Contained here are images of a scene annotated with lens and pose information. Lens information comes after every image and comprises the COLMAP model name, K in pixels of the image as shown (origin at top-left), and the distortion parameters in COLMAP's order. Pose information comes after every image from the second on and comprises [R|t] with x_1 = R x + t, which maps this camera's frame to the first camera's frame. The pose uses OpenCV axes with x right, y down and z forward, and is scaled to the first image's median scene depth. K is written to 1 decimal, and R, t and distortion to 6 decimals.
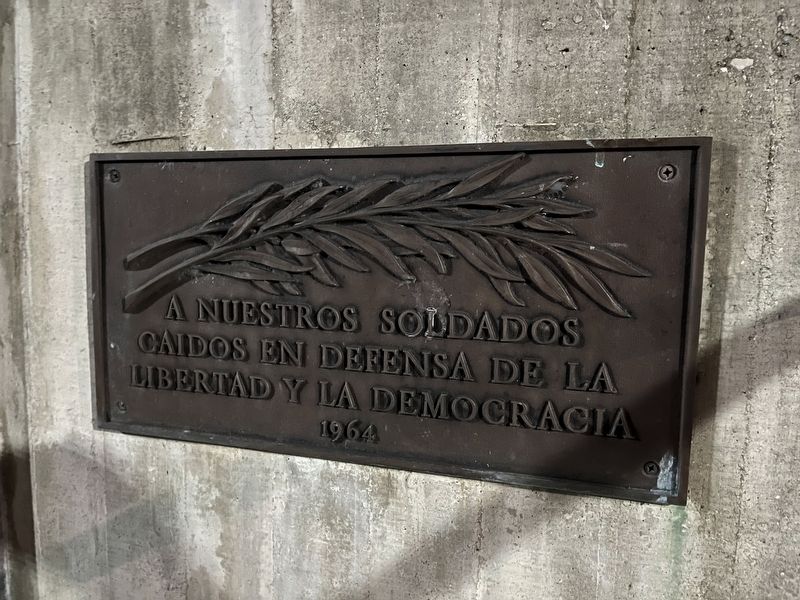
lens RADIAL K [[652.5, 0, 400.0], [0, 652.5, 300.0], [0, 0, 1]] dist [0.010518, -0.007279]
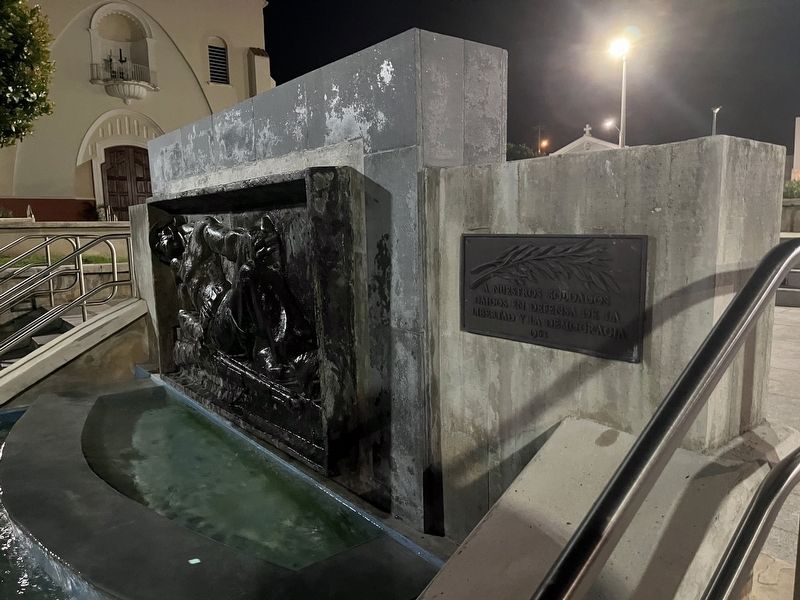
lens RADIAL K [[652.5, 0, 400.0], [0, 652.5, 300.0], [0, 0, 1]] dist [0.010518, -0.007279]
pose [[0.836793, 0.042555, -0.545864, 0.970605], [-0.032976, 0.999082, 0.027336, -0.001521], [0.546526, -0.004874, 0.837428, -1.716653]]
